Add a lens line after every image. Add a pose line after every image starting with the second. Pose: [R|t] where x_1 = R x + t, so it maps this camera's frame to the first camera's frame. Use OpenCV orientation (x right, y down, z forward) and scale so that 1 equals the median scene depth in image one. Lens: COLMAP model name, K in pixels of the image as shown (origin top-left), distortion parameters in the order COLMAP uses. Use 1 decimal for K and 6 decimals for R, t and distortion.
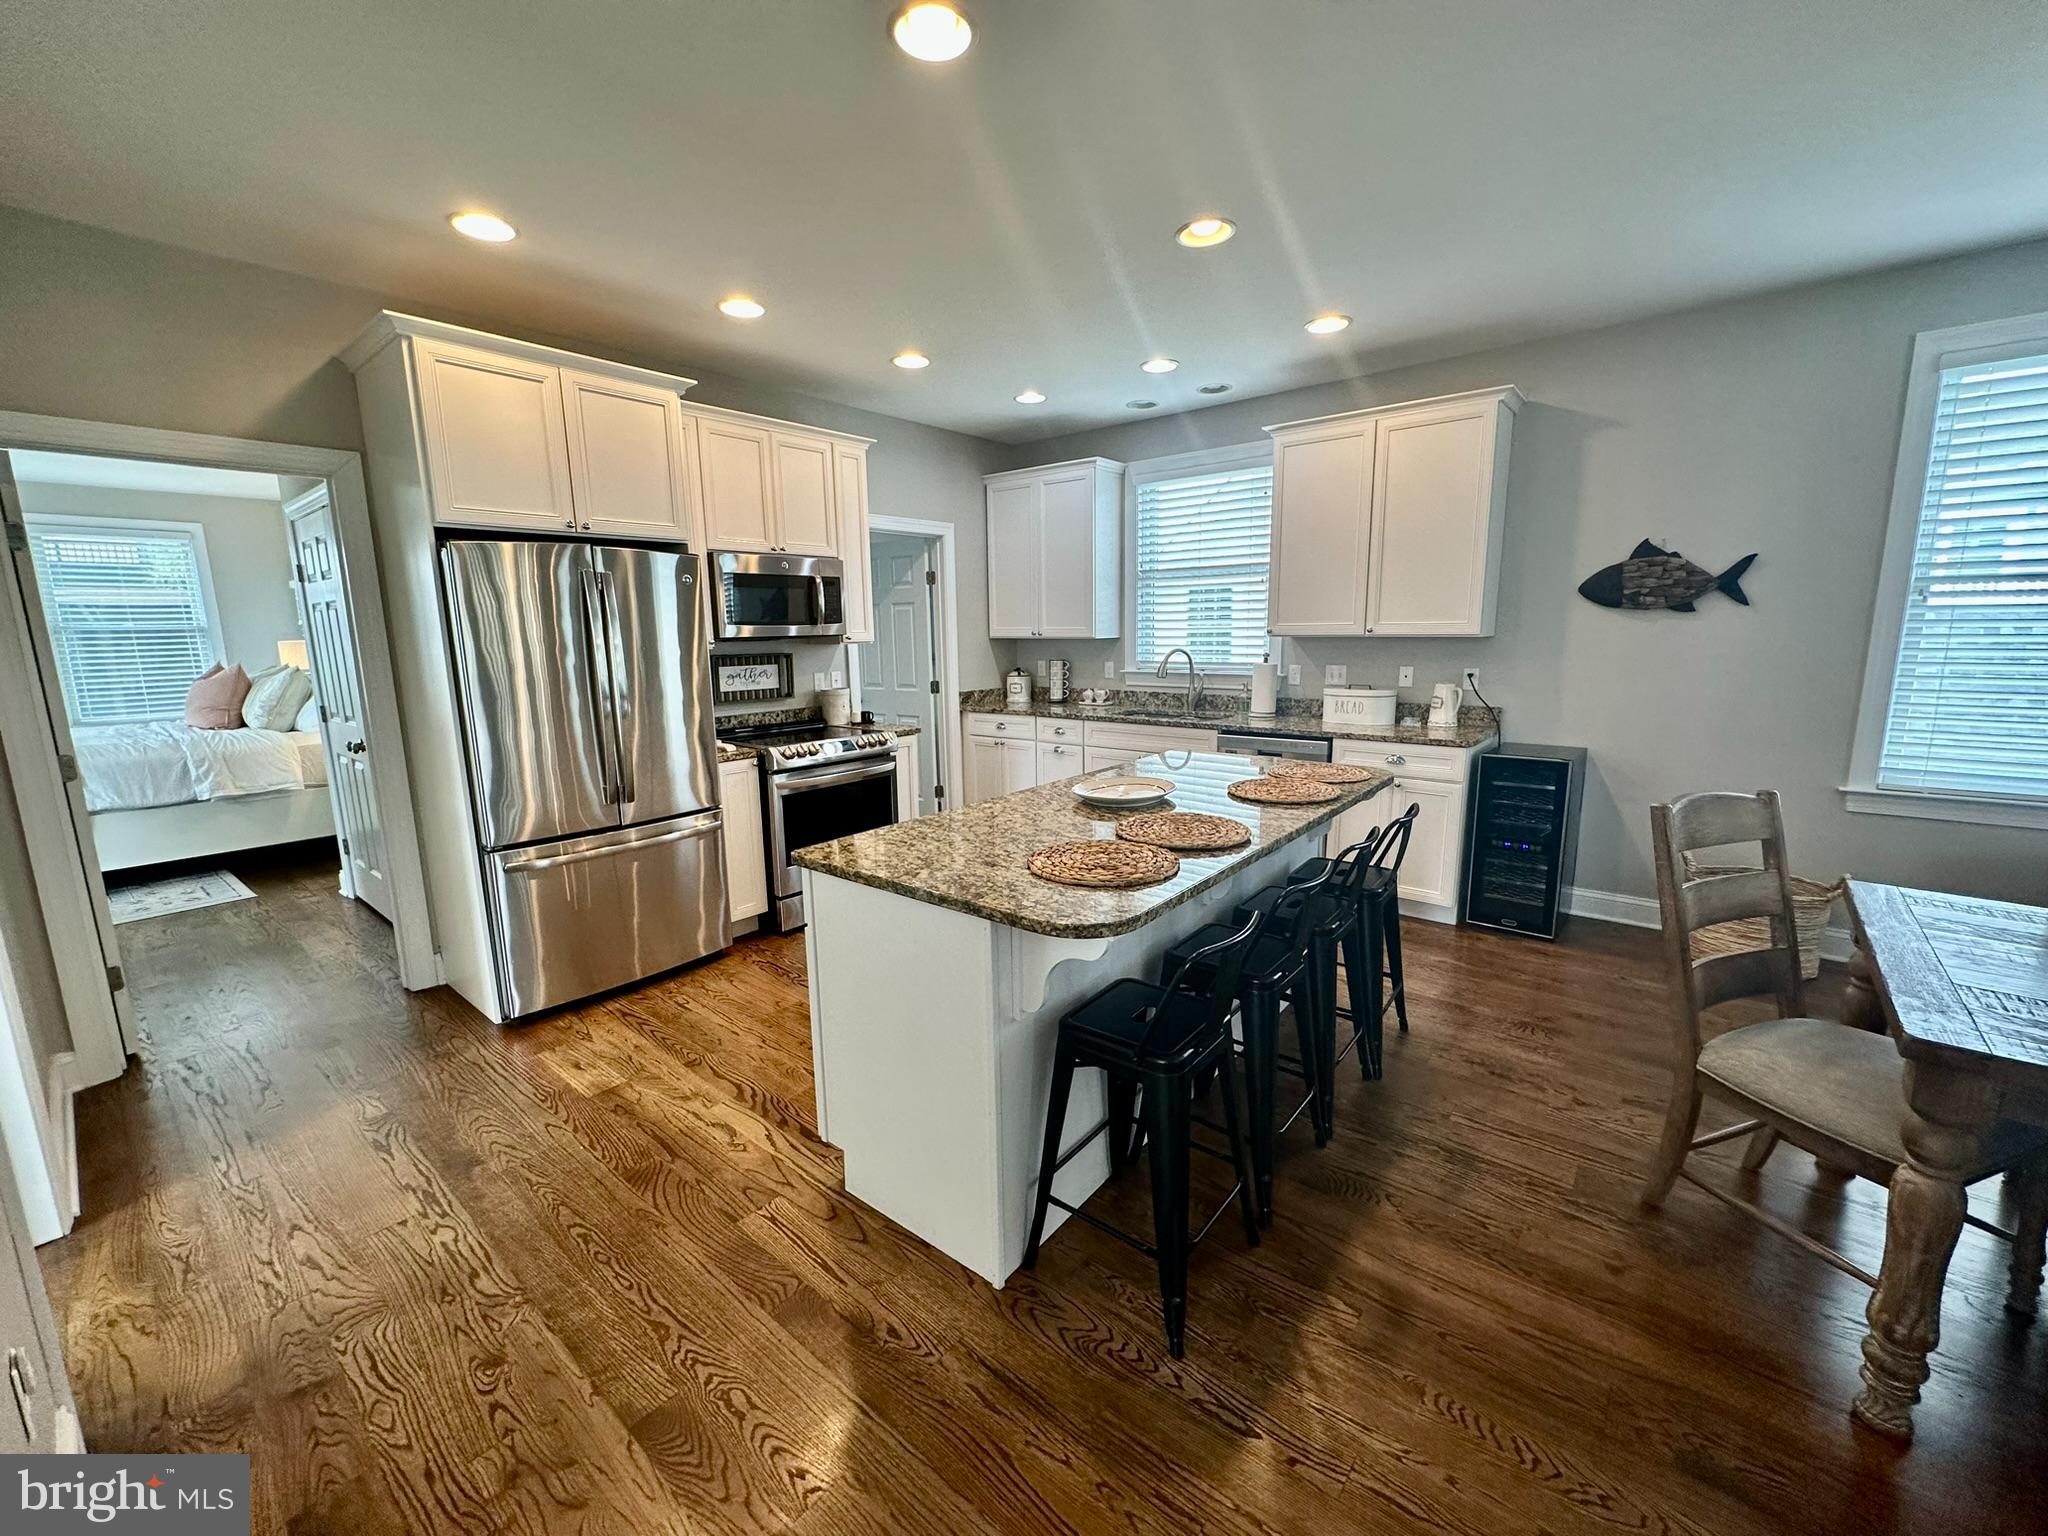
lens RADIAL K [[816.2, 0, 1024.0], [0, 816.2, 768.0], [0, 0, 1]] dist [-0.000788, 0.000389]
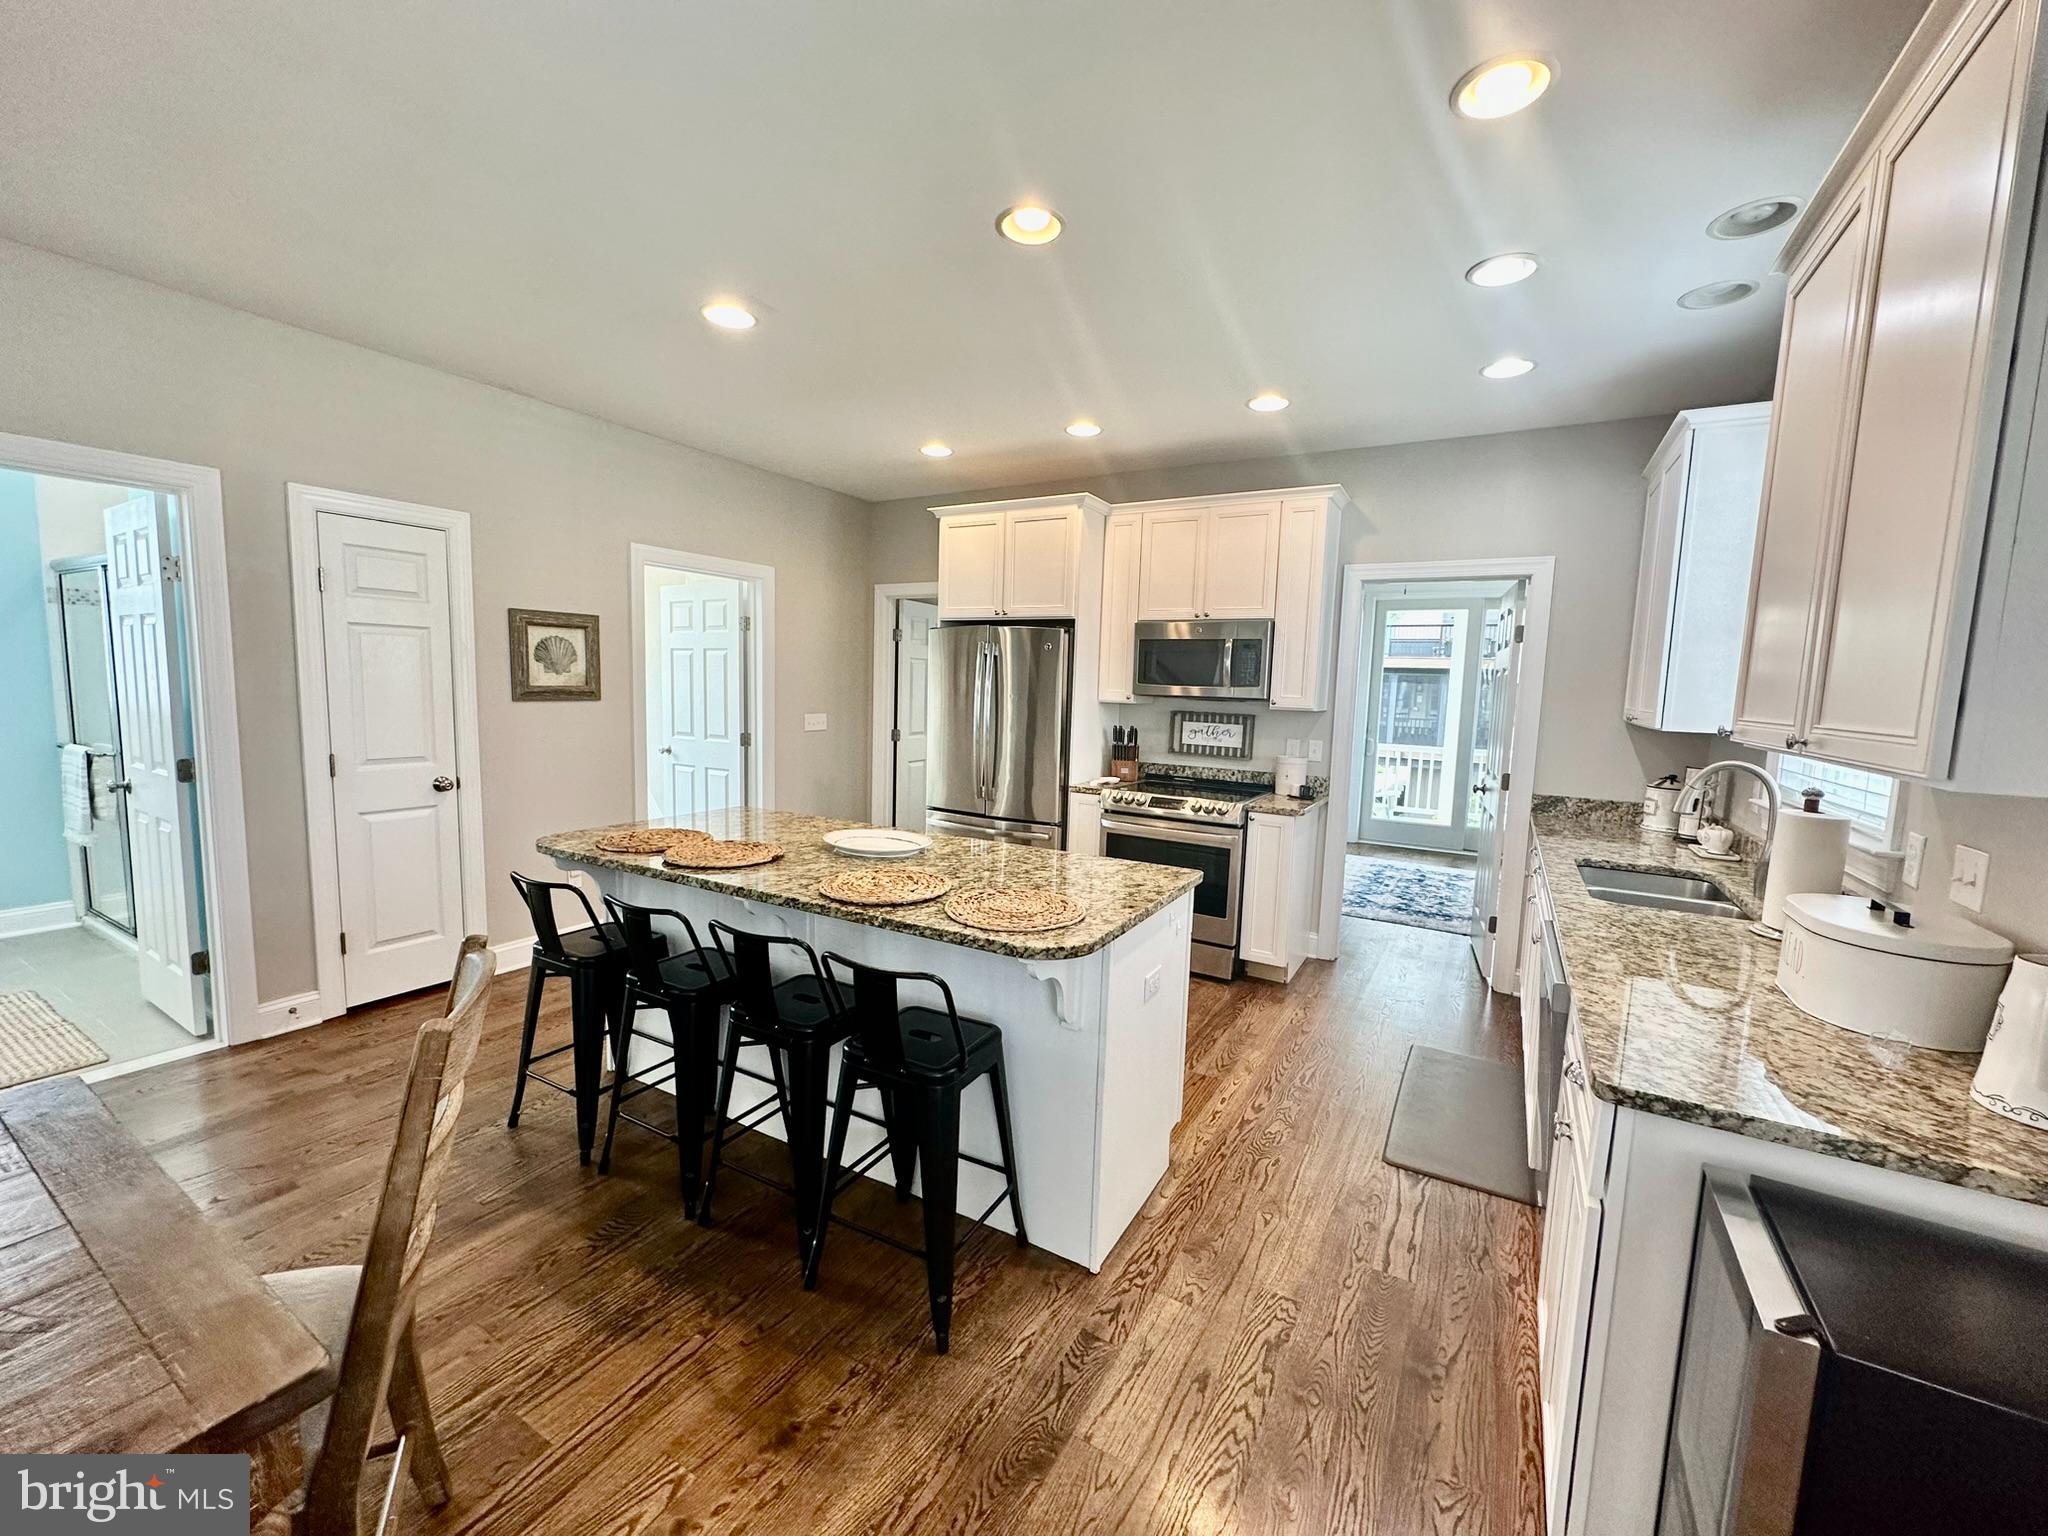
lens RADIAL K [[816.2, 0, 1024.0], [0, 816.2, 768.0], [0, 0, 1]] dist [-0.000788, 0.000389]
pose [[0.161866, 0.125174, -0.978842, 0.828165], [-0.203224, 0.974889, 0.091063, -0.140977], [0.965660, 0.184184, 0.183240, 0.702883]]
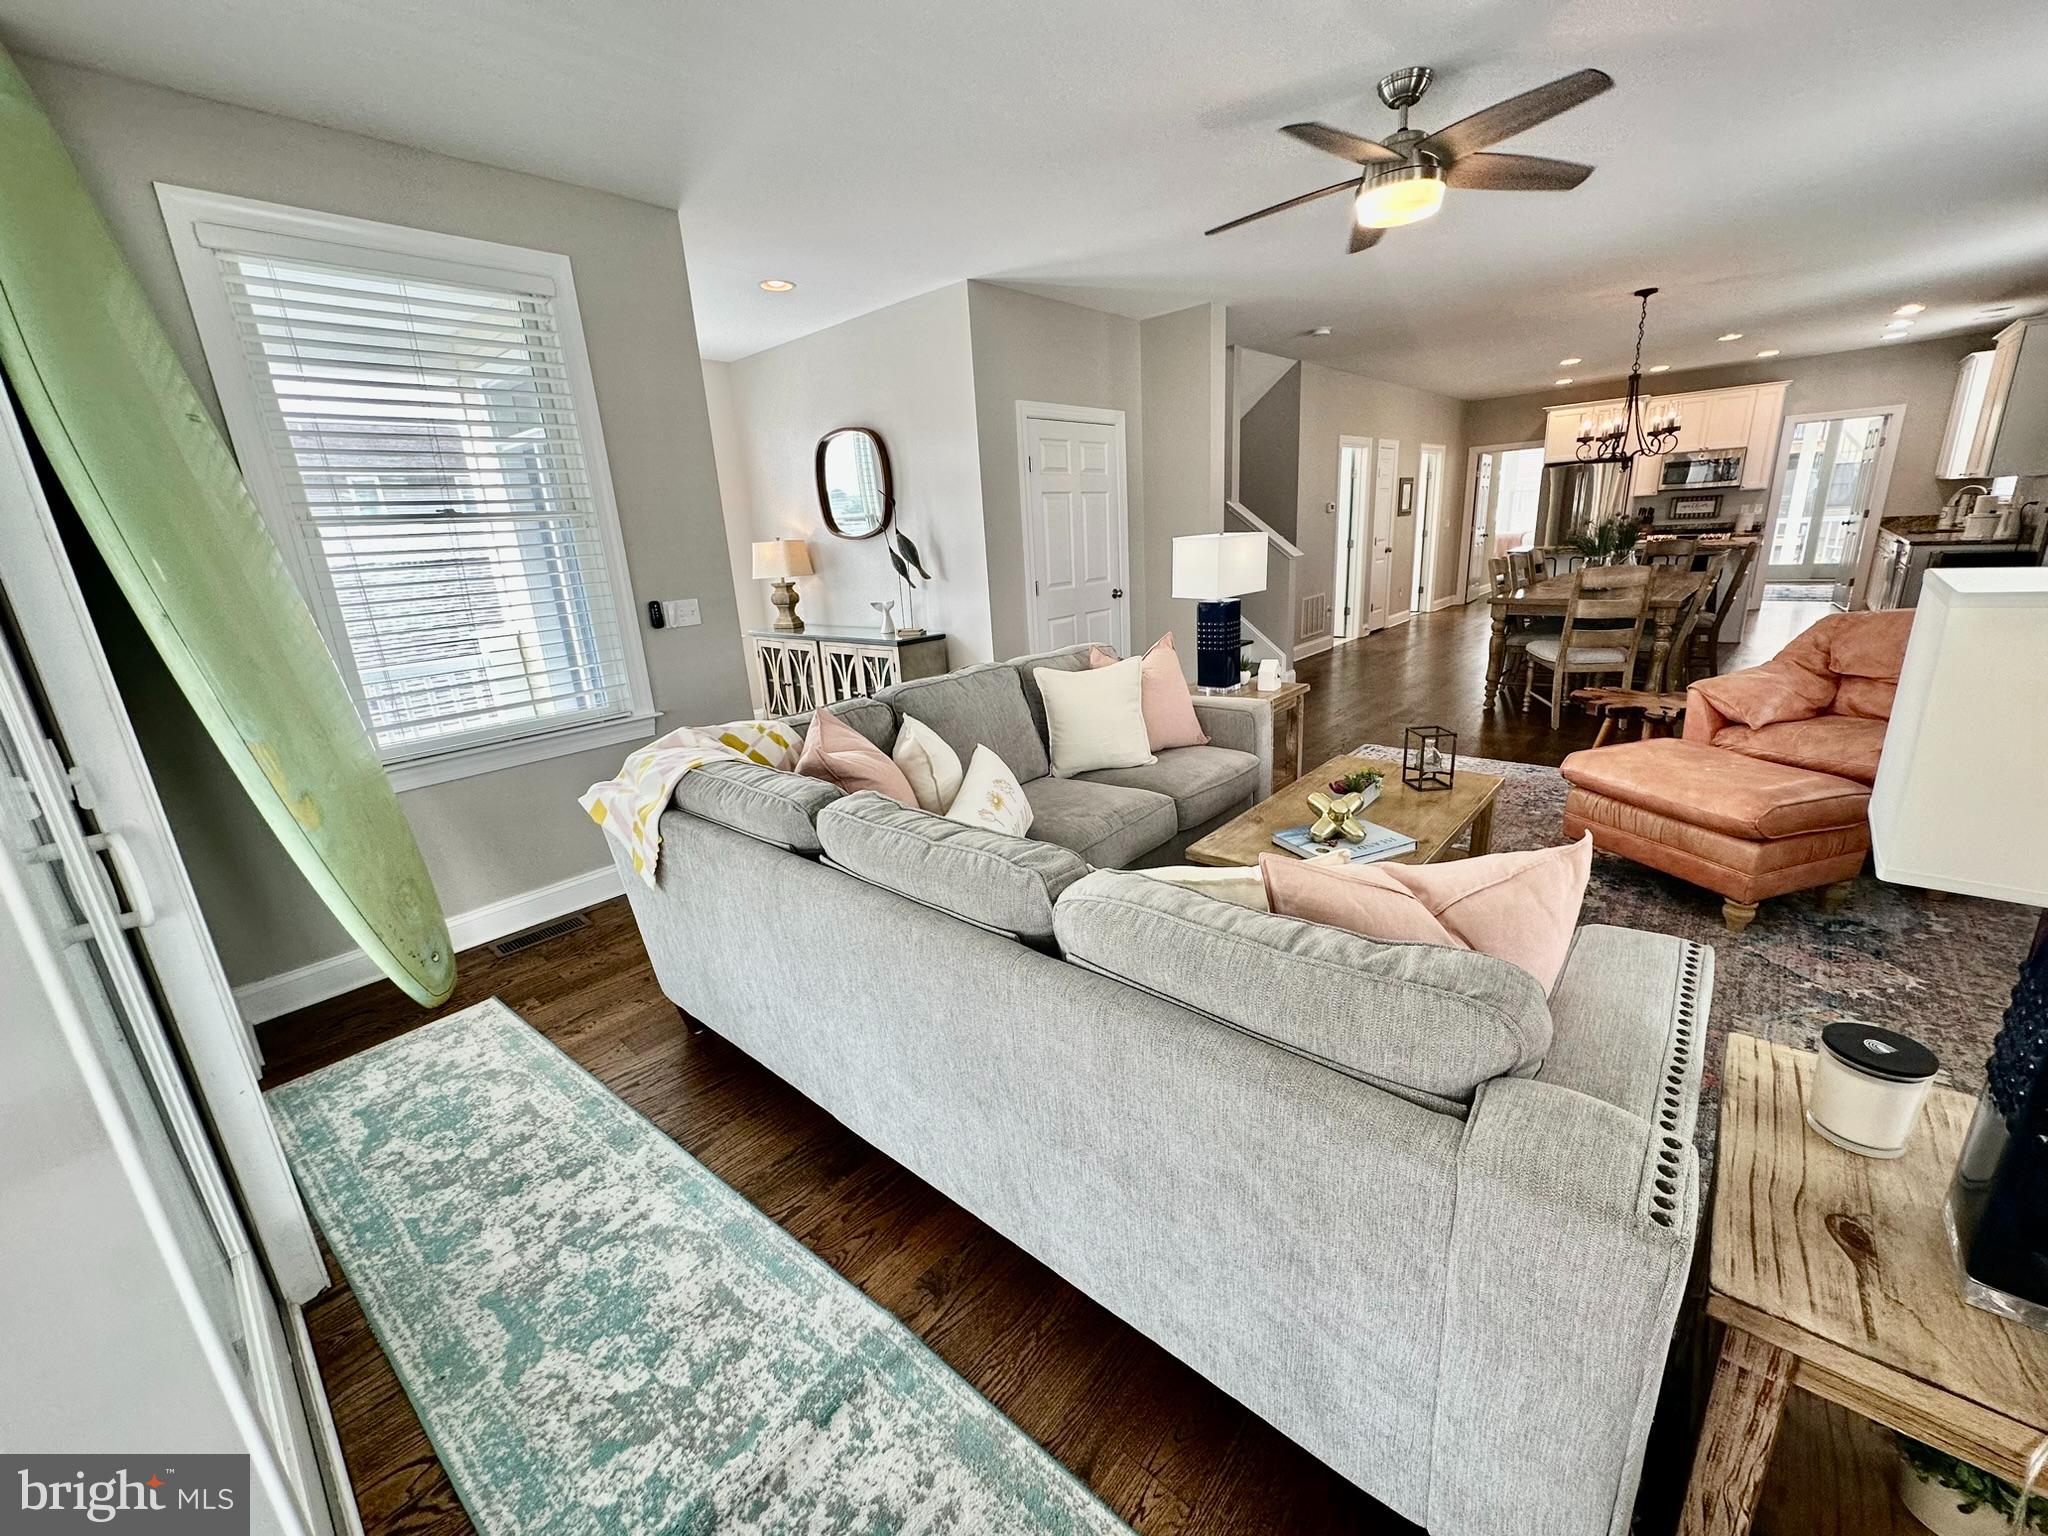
lens RADIAL K [[816.2, 0, 1024.0], [0, 816.2, 768.0], [0, 0, 1]] dist [-0.000788, 0.000389]
pose [[-0.033072, 0.299442, -0.953541, 2.512944], [-0.115293, 0.946551, 0.301246, 0.125368], [0.992781, 0.119899, 0.003219, -0.899519]]
